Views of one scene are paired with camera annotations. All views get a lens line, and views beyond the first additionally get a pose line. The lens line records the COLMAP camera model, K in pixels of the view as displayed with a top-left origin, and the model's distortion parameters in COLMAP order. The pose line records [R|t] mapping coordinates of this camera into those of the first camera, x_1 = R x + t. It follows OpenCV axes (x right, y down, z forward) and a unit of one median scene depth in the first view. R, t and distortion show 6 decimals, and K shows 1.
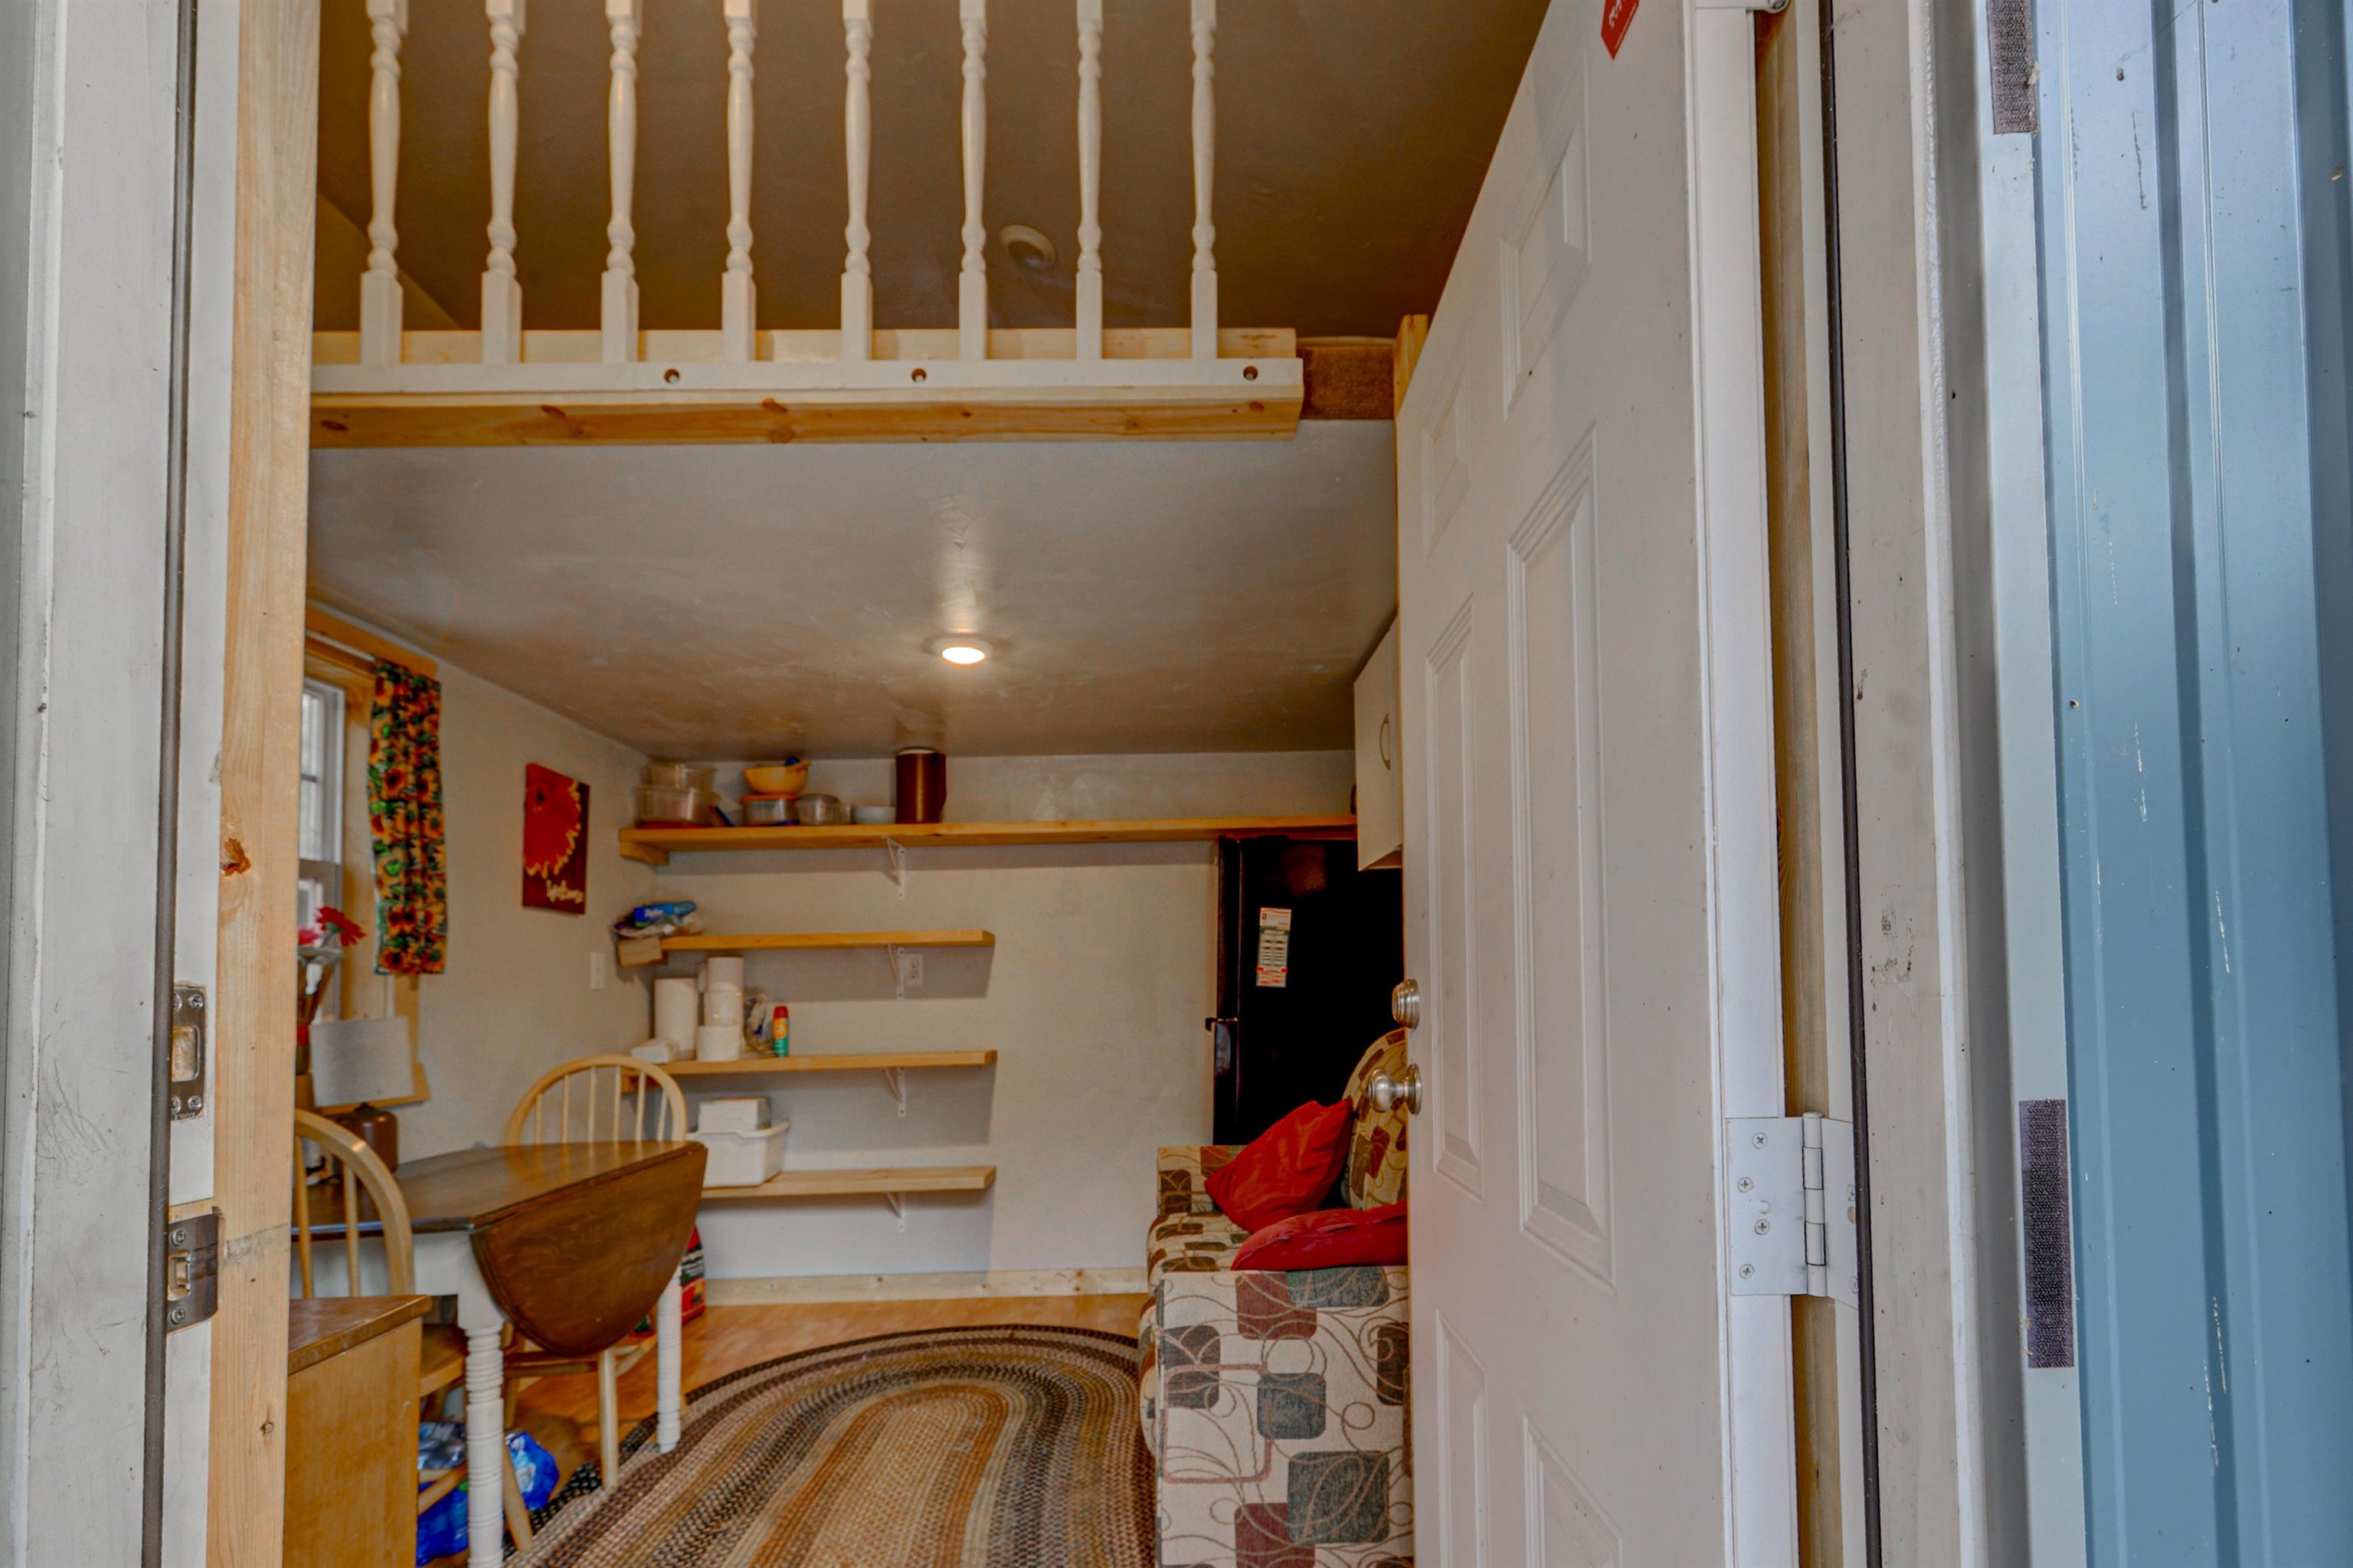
lens RADIAL K [[1067.4, 0, 1220.0], [0, 1067.4, 720.4], [0, 0, 1]] dist [-0.000942, 0.001112]
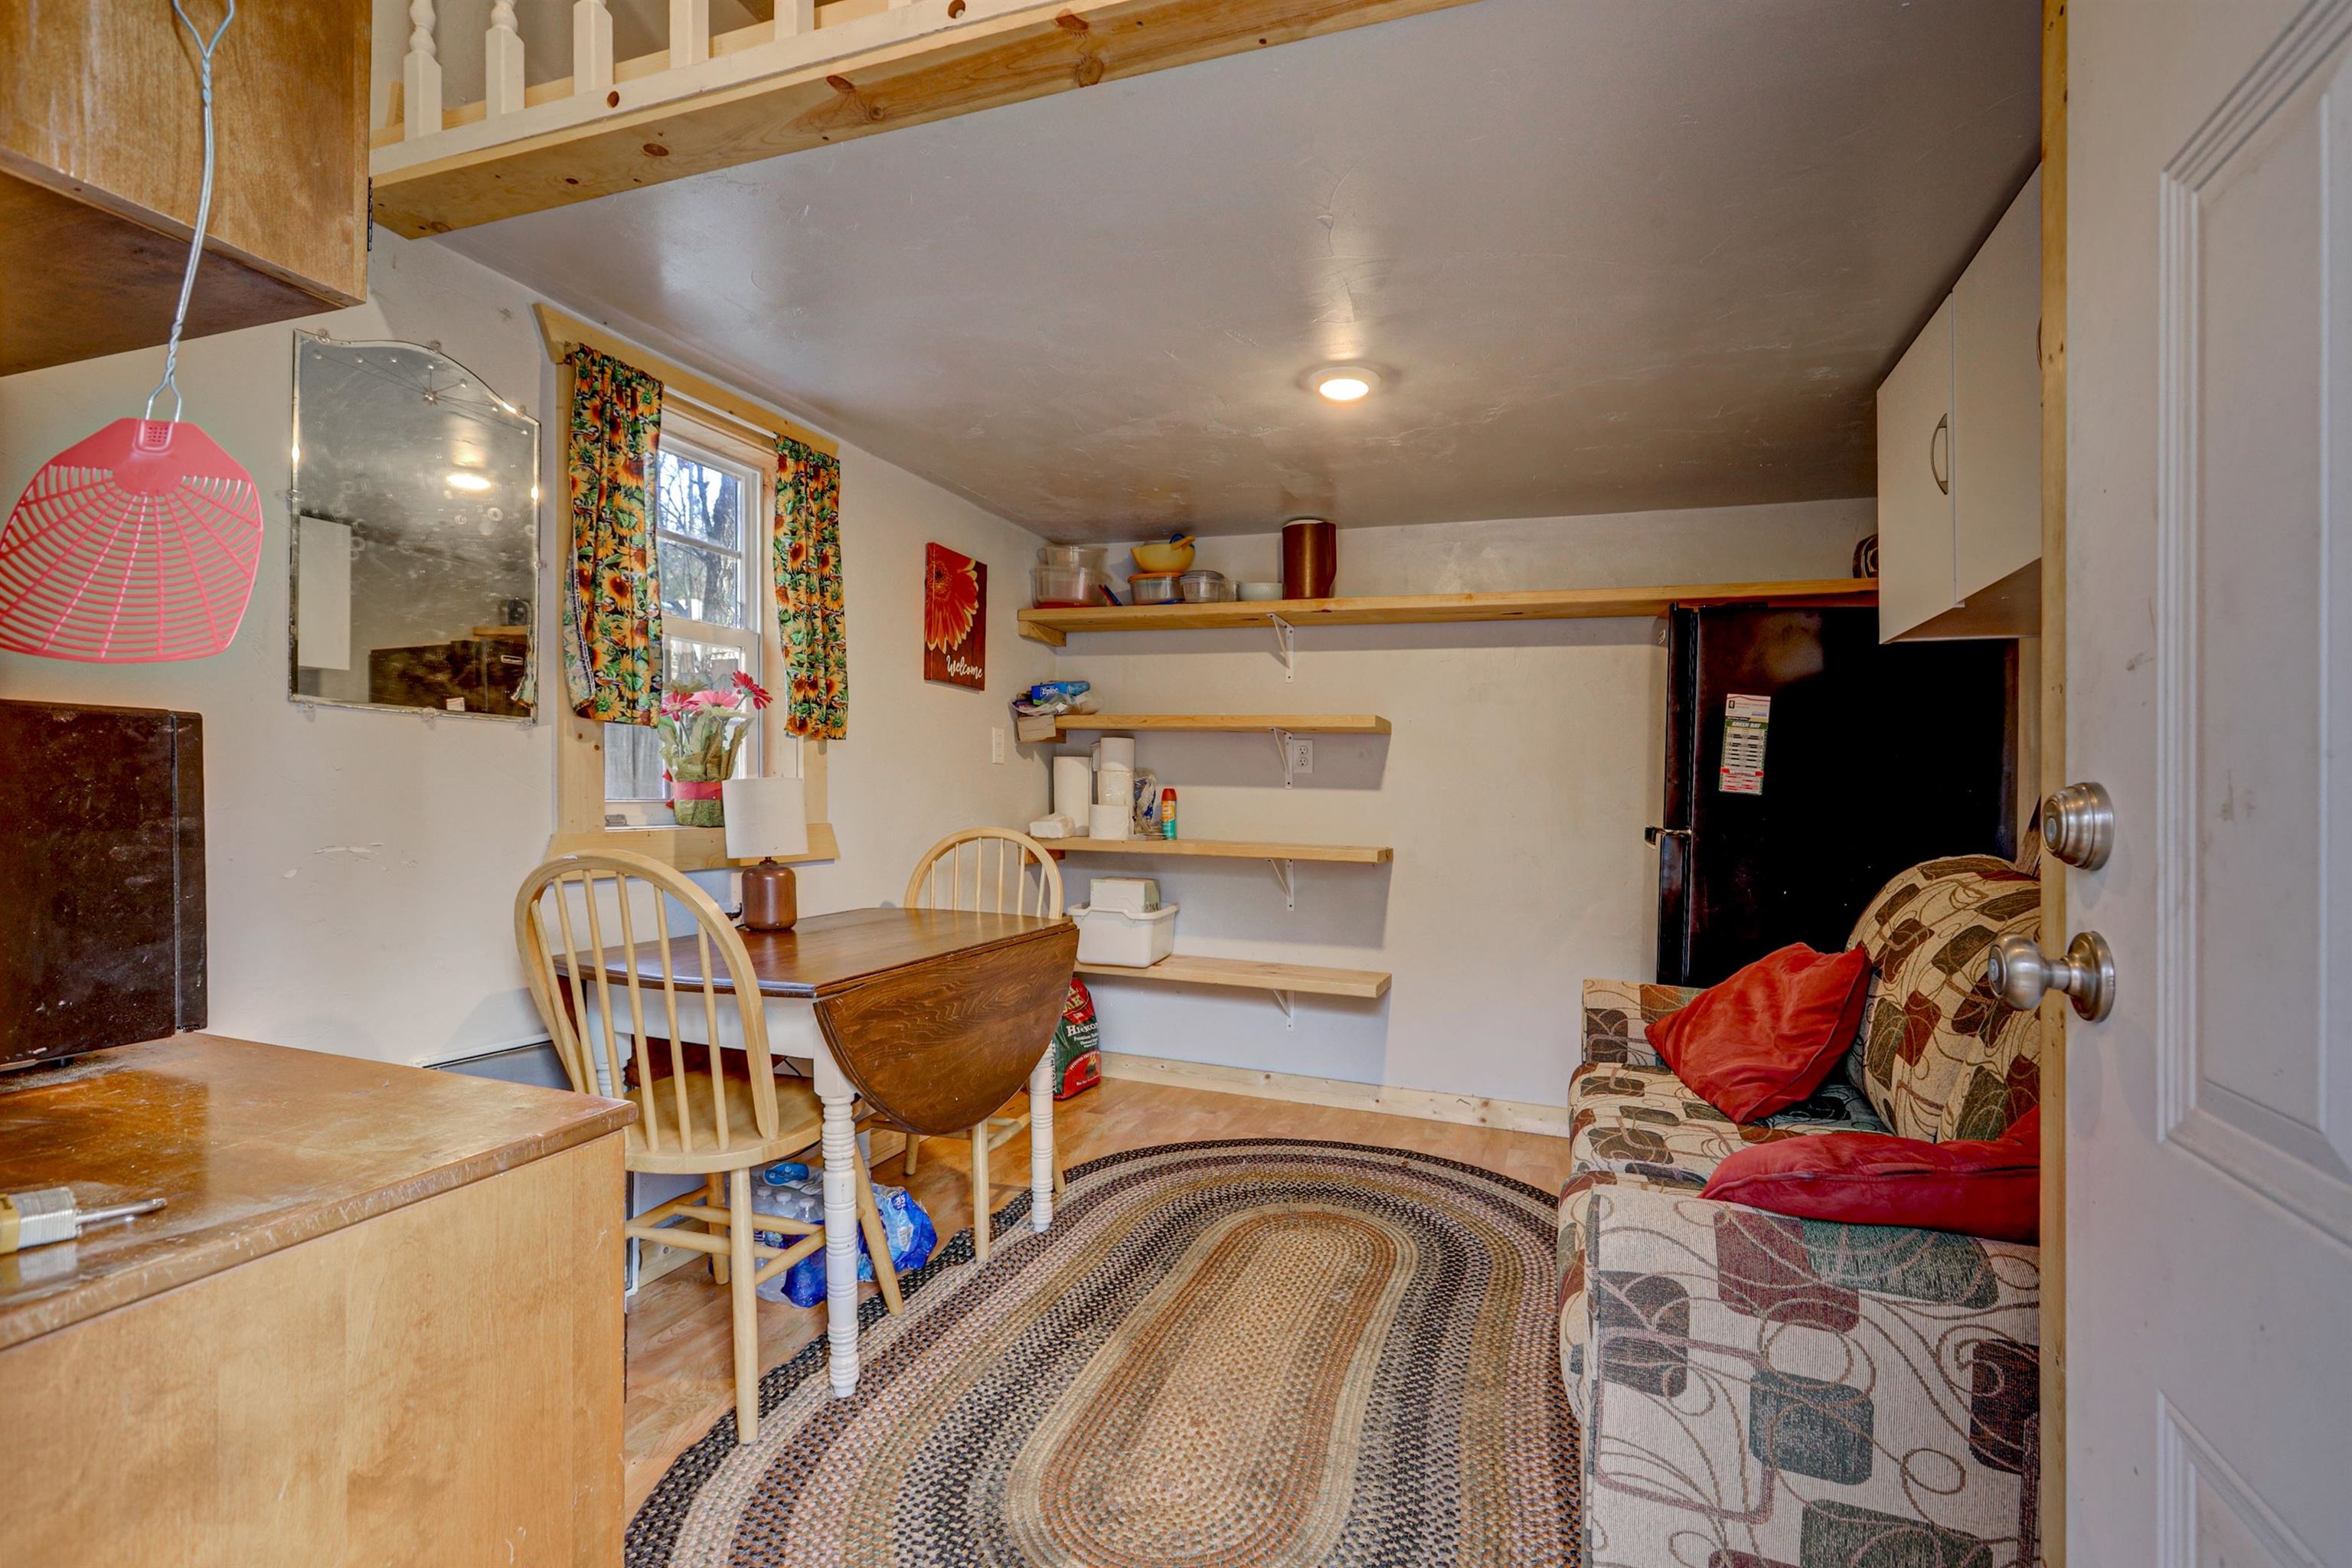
lens RADIAL K [[1066.9, 0, 1219.4], [0, 1066.9, 720.5], [0, 0, 1]] dist [-0.000942, 0.001112]
pose [[0.927597, 0.023625, -0.372834, -0.018783], [0.044608, 0.983854, 0.173326, 0.059906], [0.370909, -0.177409, 0.911566, 0.212524]]
